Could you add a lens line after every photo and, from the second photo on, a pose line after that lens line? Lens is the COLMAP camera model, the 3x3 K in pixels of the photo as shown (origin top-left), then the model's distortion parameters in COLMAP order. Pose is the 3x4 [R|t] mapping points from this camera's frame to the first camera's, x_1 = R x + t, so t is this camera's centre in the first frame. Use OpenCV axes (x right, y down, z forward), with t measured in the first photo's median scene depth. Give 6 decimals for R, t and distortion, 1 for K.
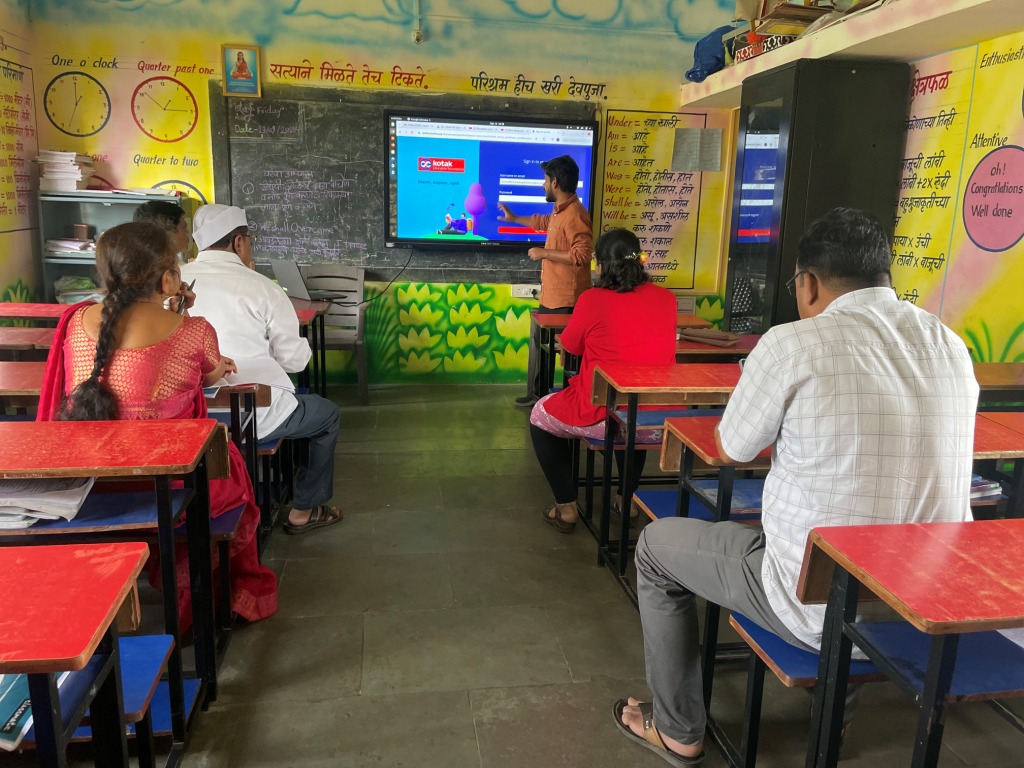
lens RADIAL K [[864.7, 0, 530.0], [0, 864.7, 401.6], [0, 0, 1]] dist [0.075859, -0.135969]
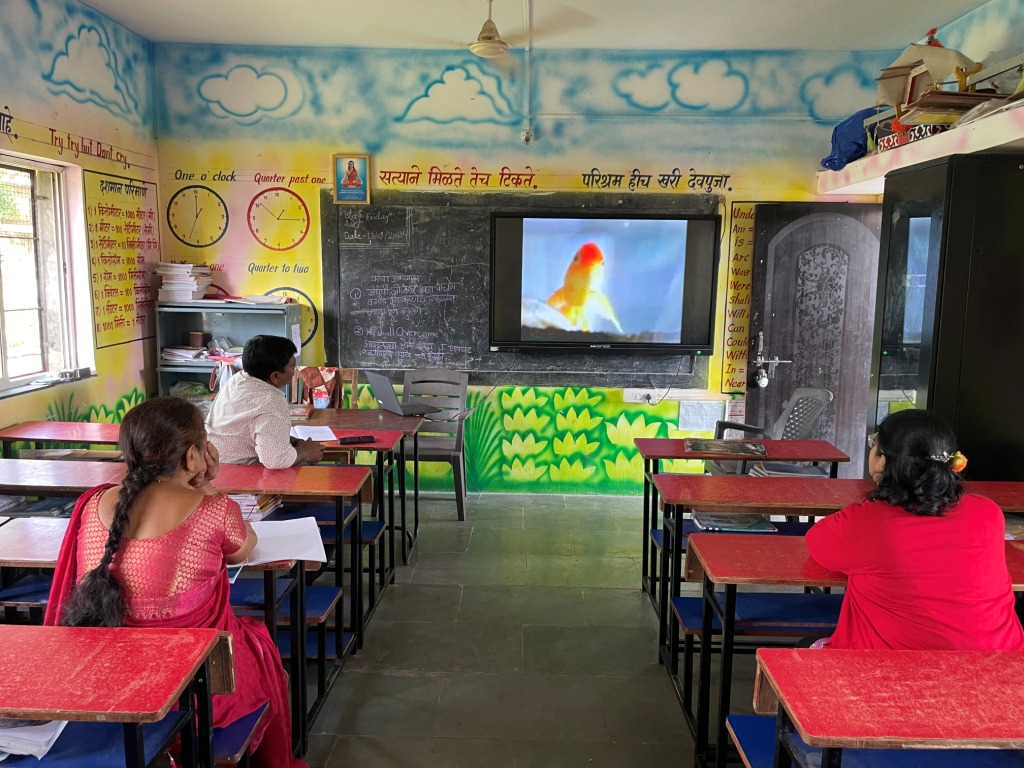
lens RADIAL K [[864.7, 0, 506.4], [0, 864.7, 385.8], [0, 0, 1]] dist [0.075859, -0.135969]
pose [[0.980426, 0.010573, -0.196603, 0.040862], [-0.025677, 0.996895, -0.074433, -0.072659], [0.195205, 0.078024, 0.977654, 0.079375]]
